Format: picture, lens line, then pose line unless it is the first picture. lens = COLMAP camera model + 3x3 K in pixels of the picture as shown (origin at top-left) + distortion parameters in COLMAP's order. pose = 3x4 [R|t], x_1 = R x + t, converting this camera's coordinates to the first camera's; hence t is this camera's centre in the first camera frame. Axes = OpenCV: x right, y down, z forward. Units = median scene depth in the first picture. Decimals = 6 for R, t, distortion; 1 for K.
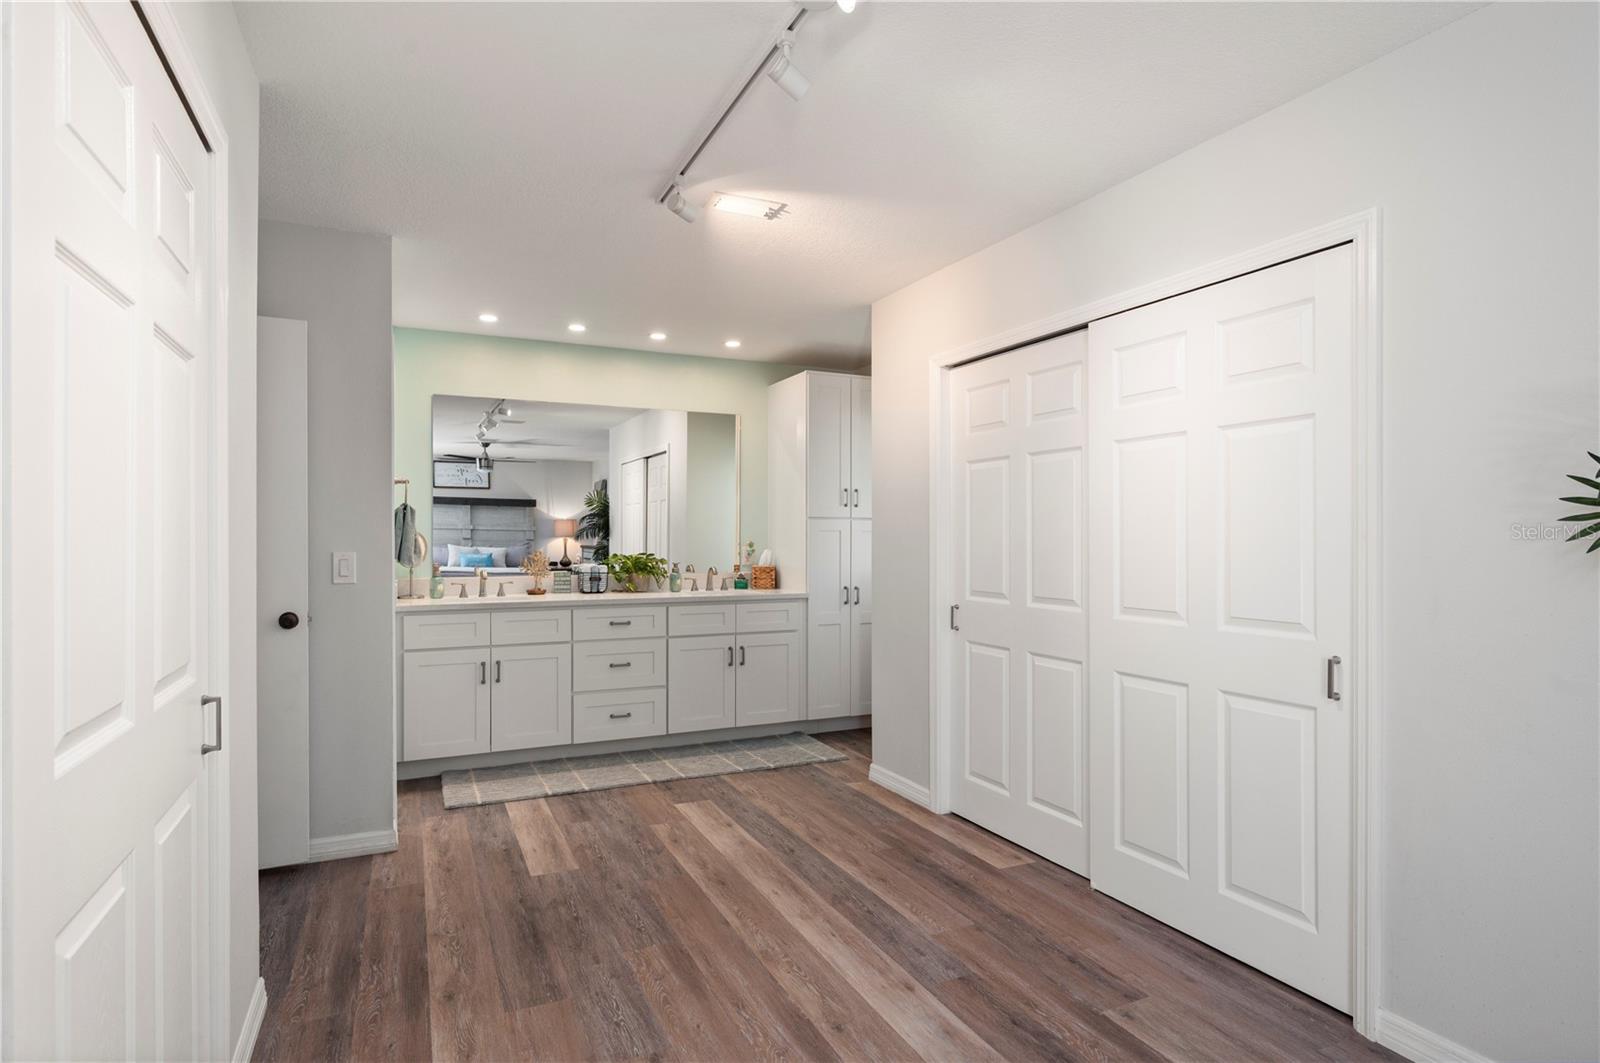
lens RADIAL K [[833.8, 0, 798.5], [0, 833.8, 540.0], [0, 0, 1]] dist [0.001771, 0.000135]
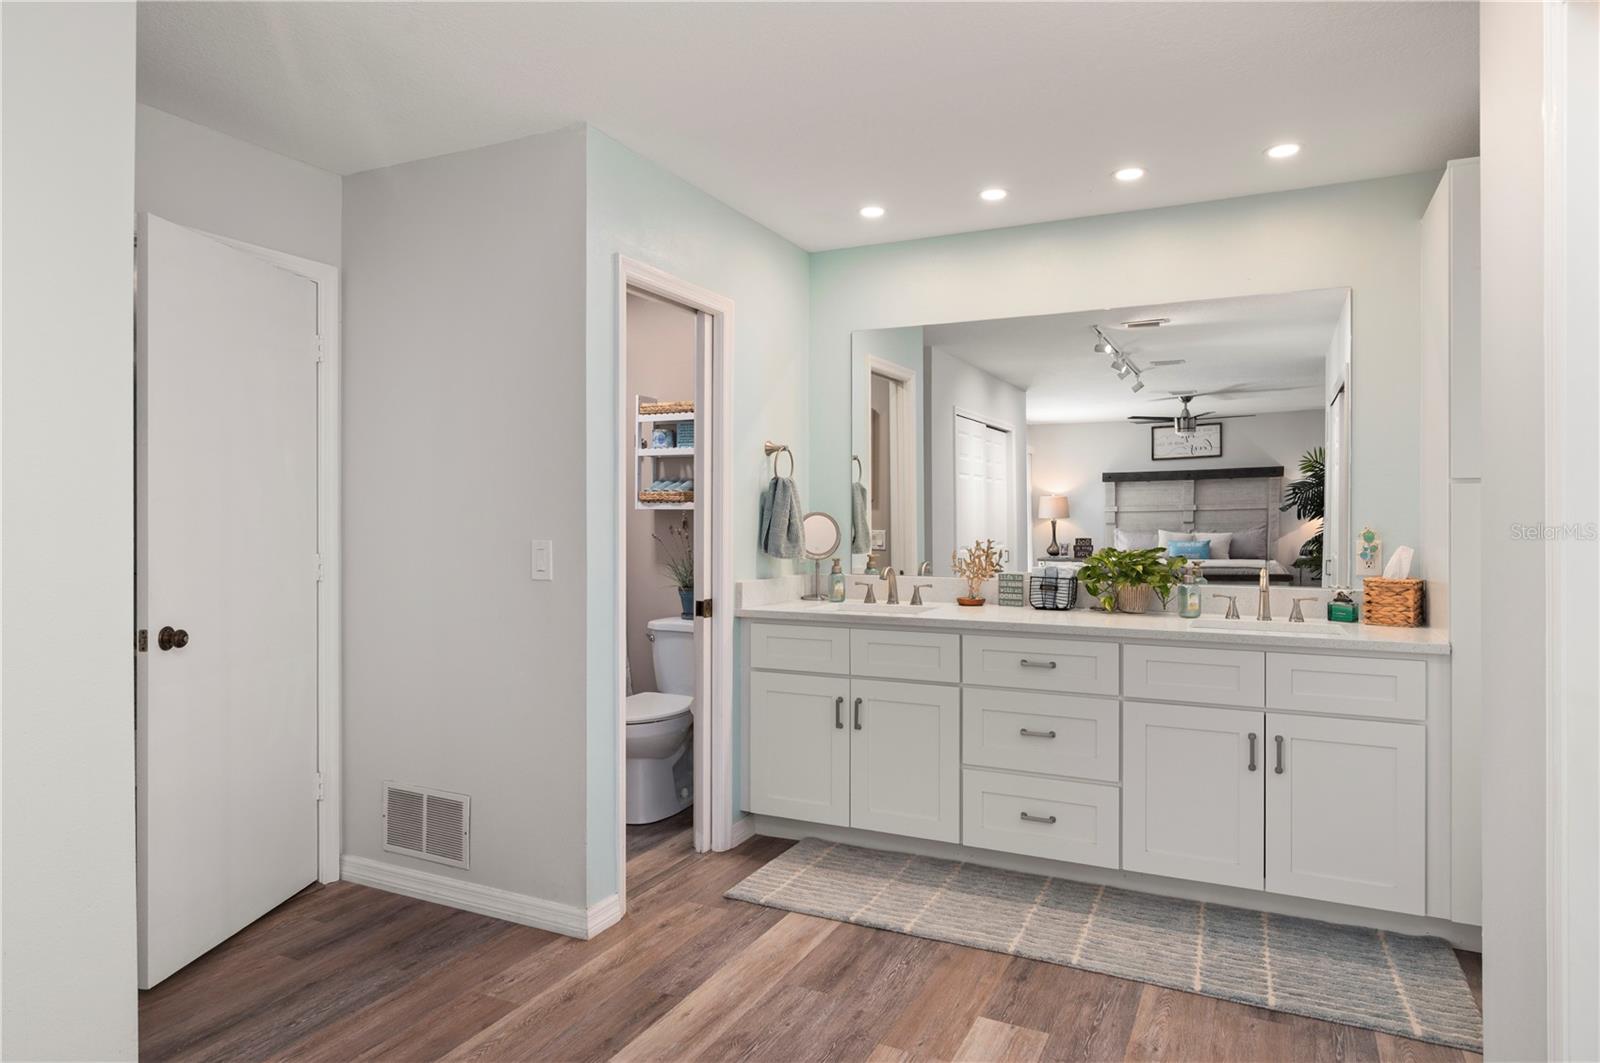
lens RADIAL K [[954.7, 0, 801.0], [0, 954.7, 514.1], [0, 0, 1]] dist [-0.004823, -0.000665]
pose [[0.625092, -0.003182, -0.780545, 0.216667], [-0.003656, 0.999969, -0.007005, -0.003151], [0.780543, 0.007233, 0.625061, 0.432080]]
